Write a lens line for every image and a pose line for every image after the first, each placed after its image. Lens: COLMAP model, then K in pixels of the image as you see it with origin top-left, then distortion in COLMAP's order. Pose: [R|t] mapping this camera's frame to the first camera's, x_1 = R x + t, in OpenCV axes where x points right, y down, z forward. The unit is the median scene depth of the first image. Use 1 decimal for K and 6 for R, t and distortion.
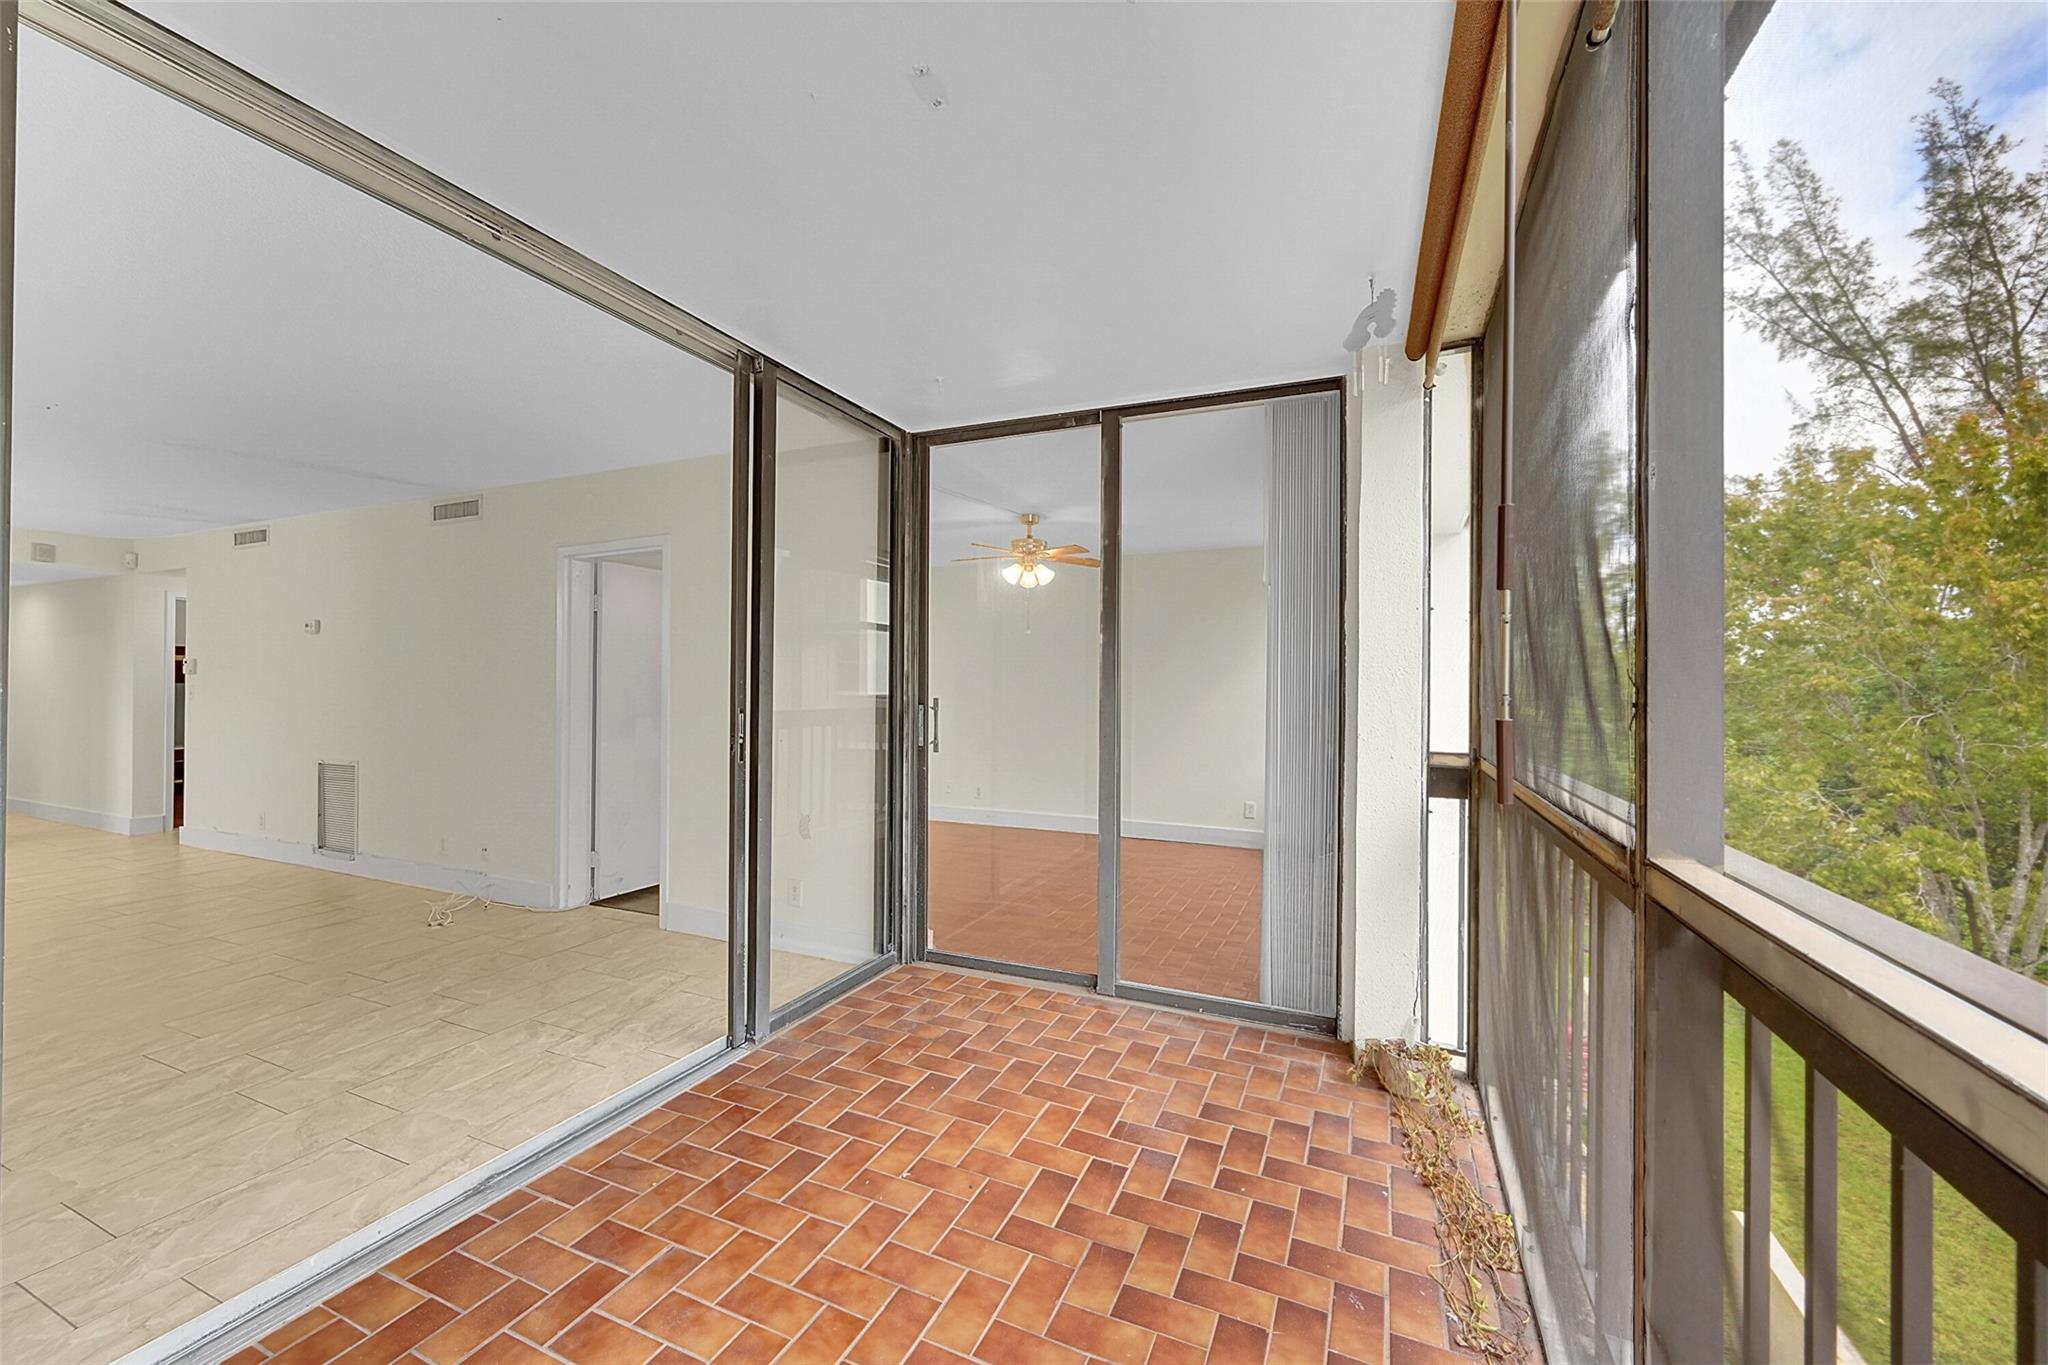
lens RADIAL K [[806.6, 0, 1020.9], [0, 806.6, 682.7], [0, 0, 1]] dist [-0.000396, 0.000276]
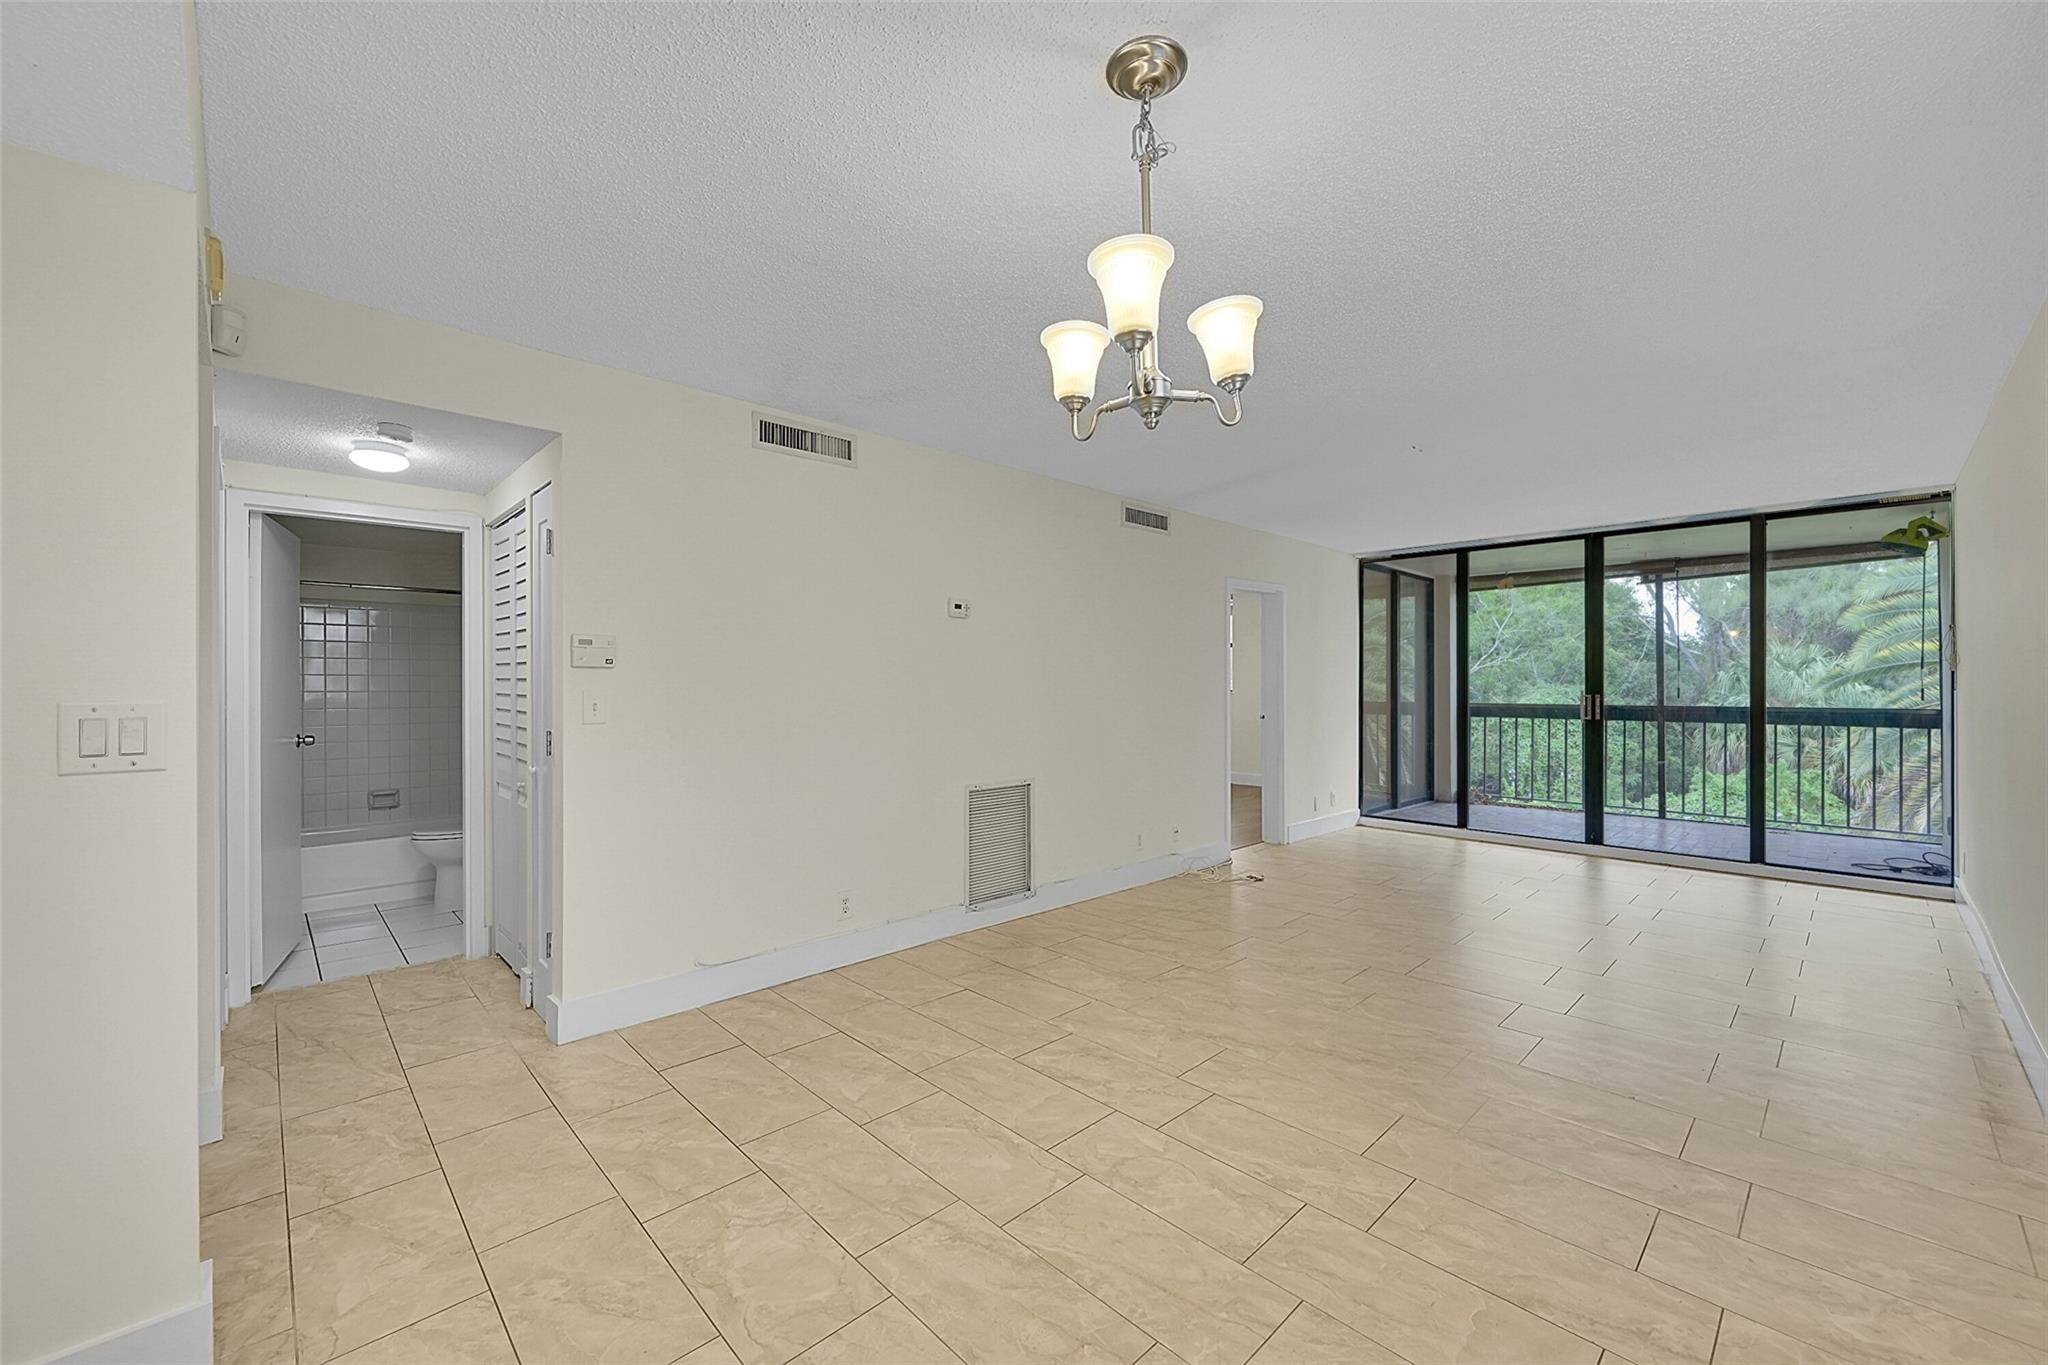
lens RADIAL K [[806.6, 0, 1019.5], [0, 806.6, 684.3], [0, 0, 1]] dist [-0.000396, 0.000276]
pose [[0.379919, -0.007249, 0.924991, -2.634764], [-0.001416, 0.999964, 0.008419, -0.010776], [-0.925019, -0.004508, 0.379895, 1.144759]]
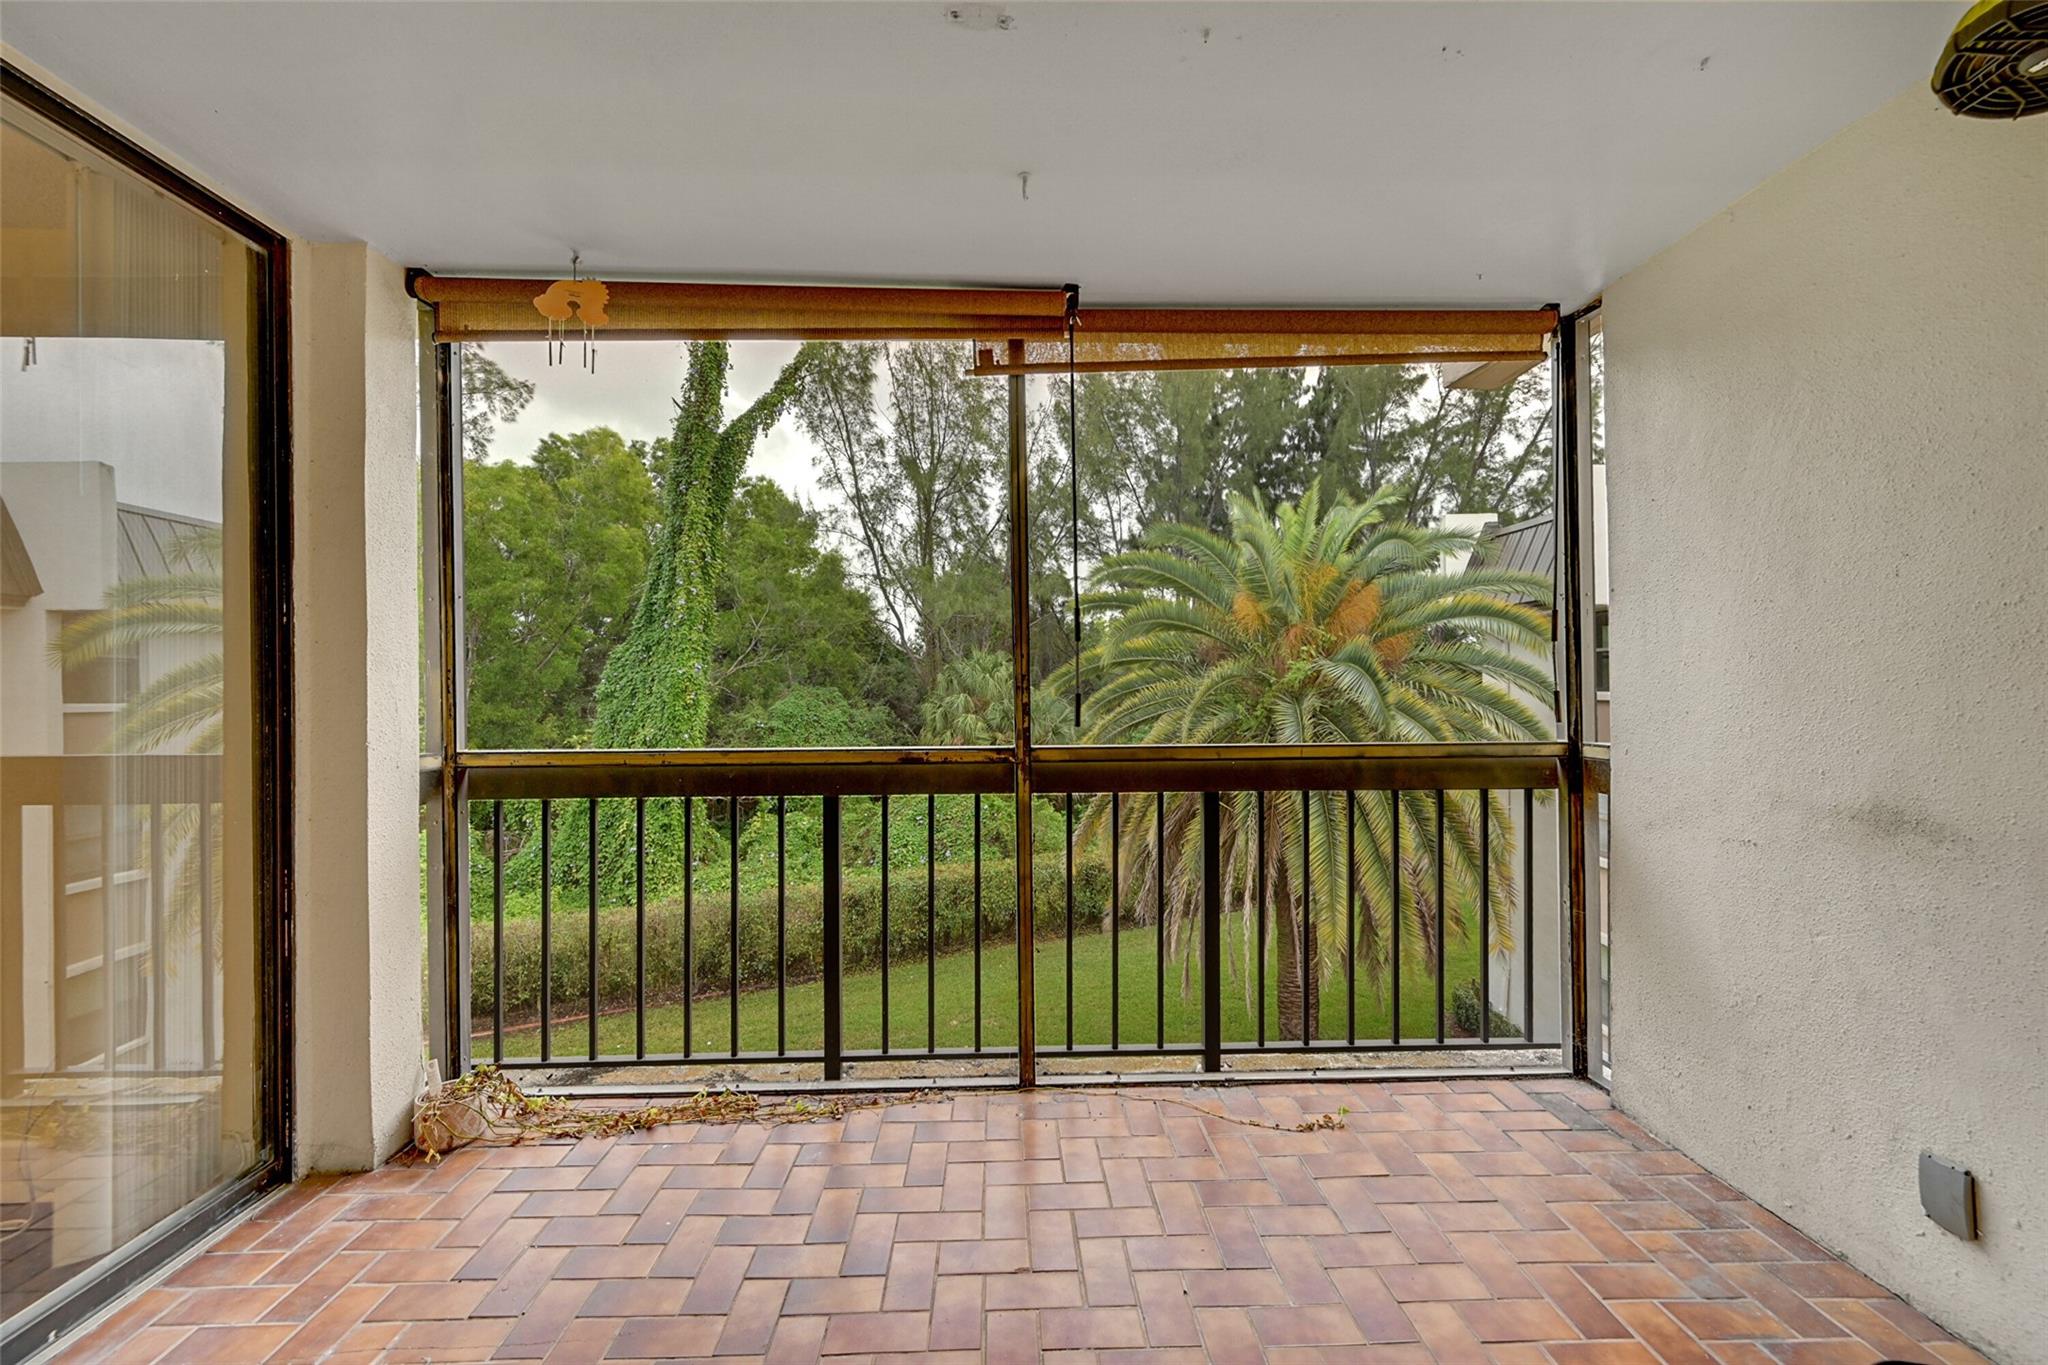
lens RADIAL K [[806.6, 0, 1019.9], [0, 806.6, 679.8], [0, 0, 1]] dist [-0.000396, 0.000276]
pose [[-0.433367, 0.001279, 0.901217, -0.459497], [-0.001070, 0.999998, -0.001934, 0.003764], [-0.901217, -0.001802, -0.433364, 0.650593]]
